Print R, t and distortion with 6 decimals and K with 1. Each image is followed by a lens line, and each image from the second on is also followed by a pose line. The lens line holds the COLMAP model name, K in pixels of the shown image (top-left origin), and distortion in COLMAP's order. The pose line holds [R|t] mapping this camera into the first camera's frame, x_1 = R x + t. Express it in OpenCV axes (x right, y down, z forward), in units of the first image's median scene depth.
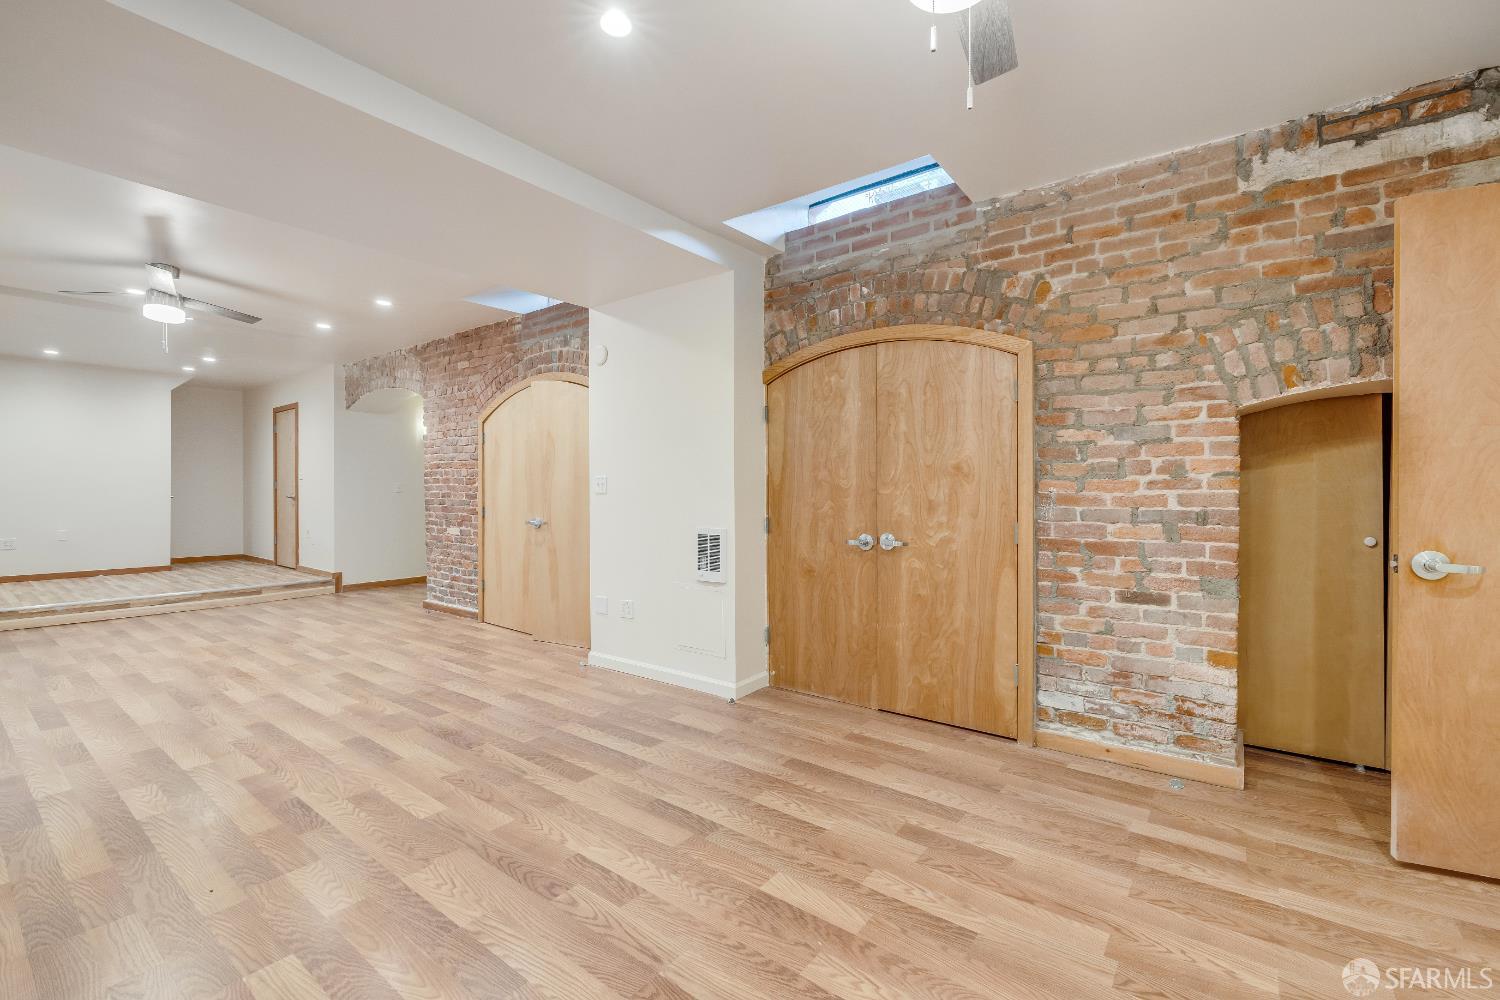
lens RADIAL K [[635.6, 0, 753.3], [0, 635.6, 495.8], [0, 0, 1]] dist [-0.001347, -0.000385]
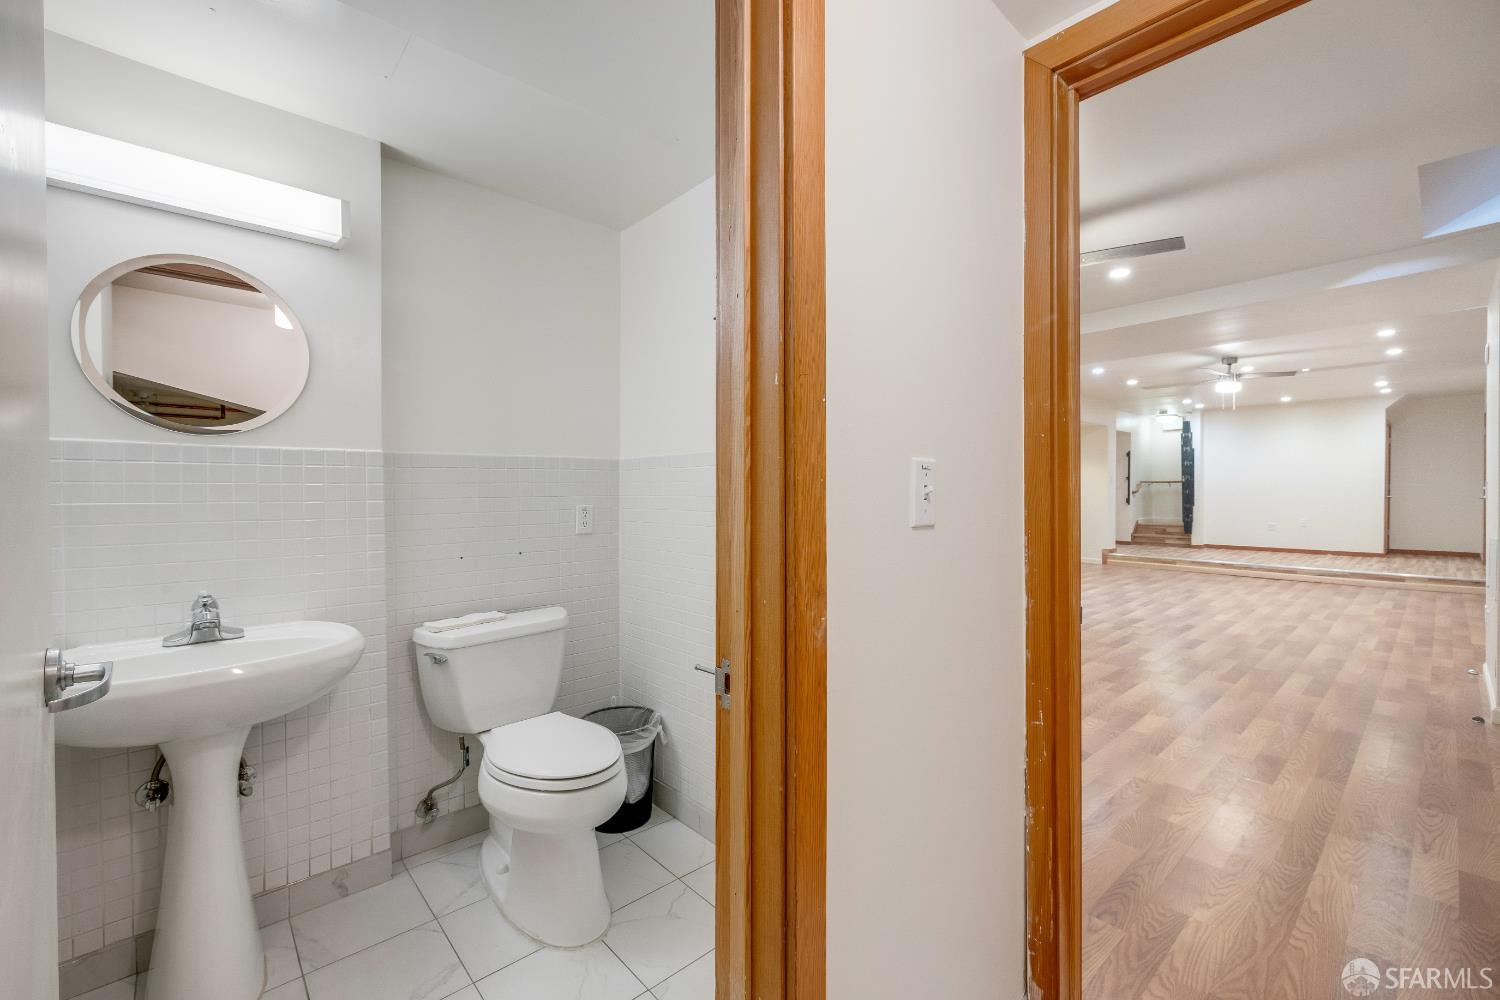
lens RADIAL K [[635.6, 0, 749.9], [0, 635.6, 496.6], [0, 0, 1]] dist [-0.001347, -0.000385]
pose [[-0.190496, 0.012163, -0.981613, 0.512695], [0.000449, 0.999924, 0.012303, -0.014069], [0.981688, 0.001903, -0.190487, 0.046863]]
